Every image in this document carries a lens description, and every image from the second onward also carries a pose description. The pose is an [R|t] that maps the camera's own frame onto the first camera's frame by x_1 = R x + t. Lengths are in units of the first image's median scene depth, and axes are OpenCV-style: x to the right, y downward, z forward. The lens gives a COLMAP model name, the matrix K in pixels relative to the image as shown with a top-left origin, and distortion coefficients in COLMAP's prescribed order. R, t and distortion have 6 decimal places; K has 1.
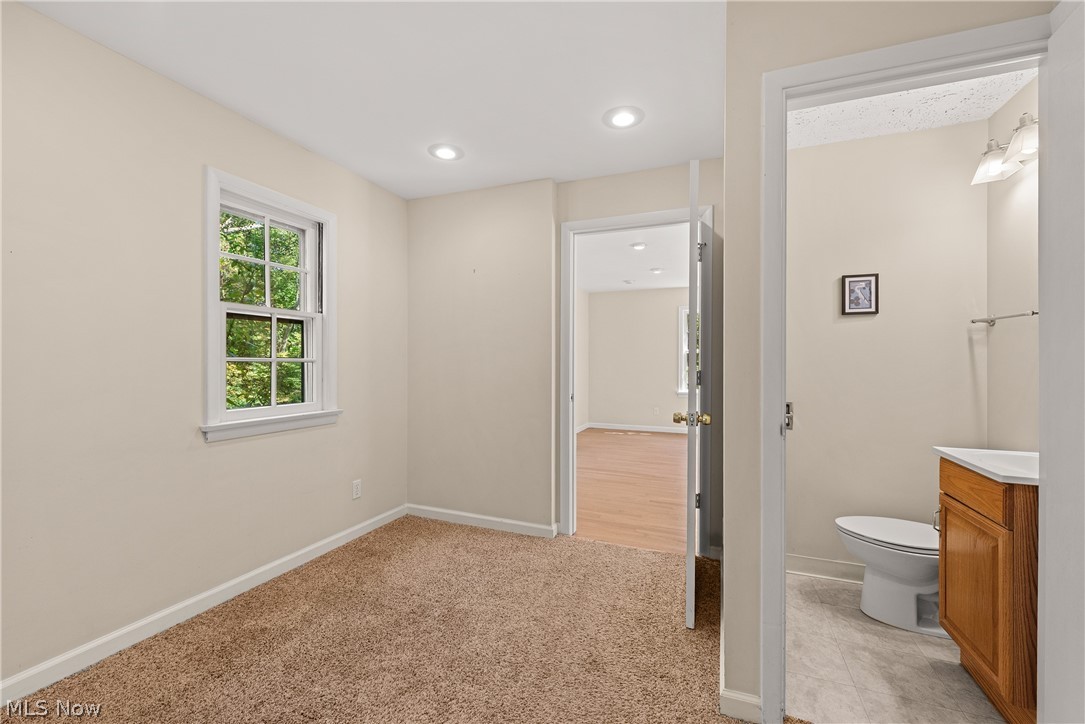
lens RADIAL K [[431.6, 0, 537.2], [0, 431.6, 356.3], [0, 0, 1]] dist [-0.000561, -0.001224]
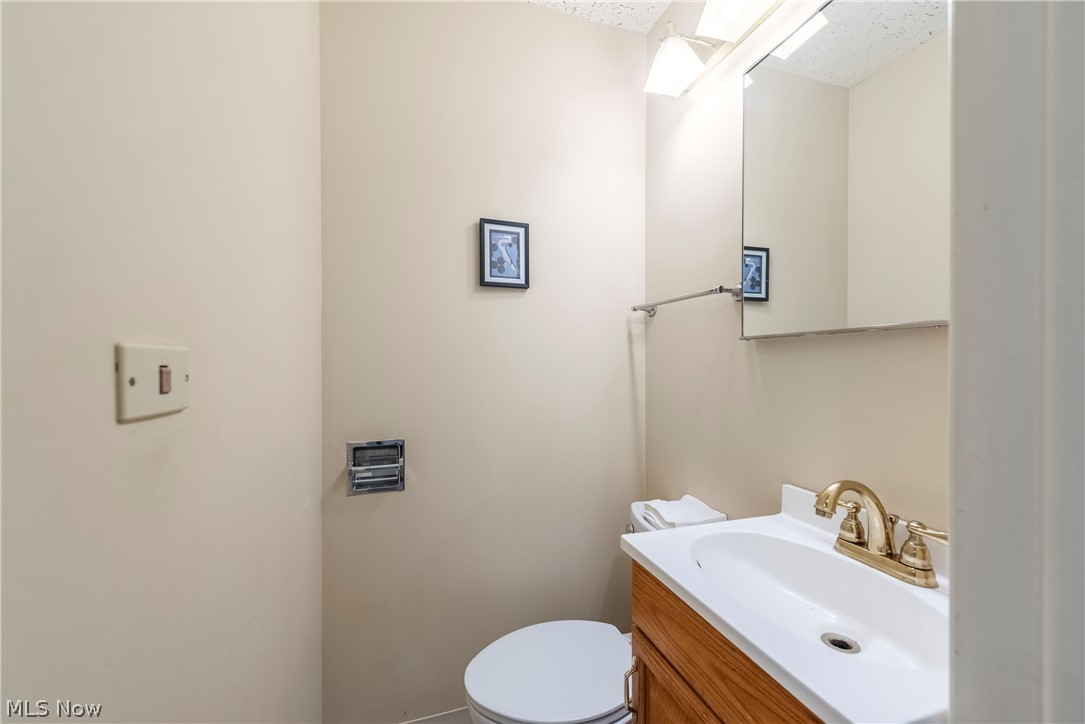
lens RADIAL K [[431.6, 0, 543.7], [0, 431.6, 365.7], [0, 0, 1]] dist [-0.000561, -0.001224]
pose [[0.758794, 0.000794, 0.651331, 0.397710], [0.004899, 0.999964, -0.006927, 0.016475], [-0.651313, 0.008448, 0.758762, 0.509192]]
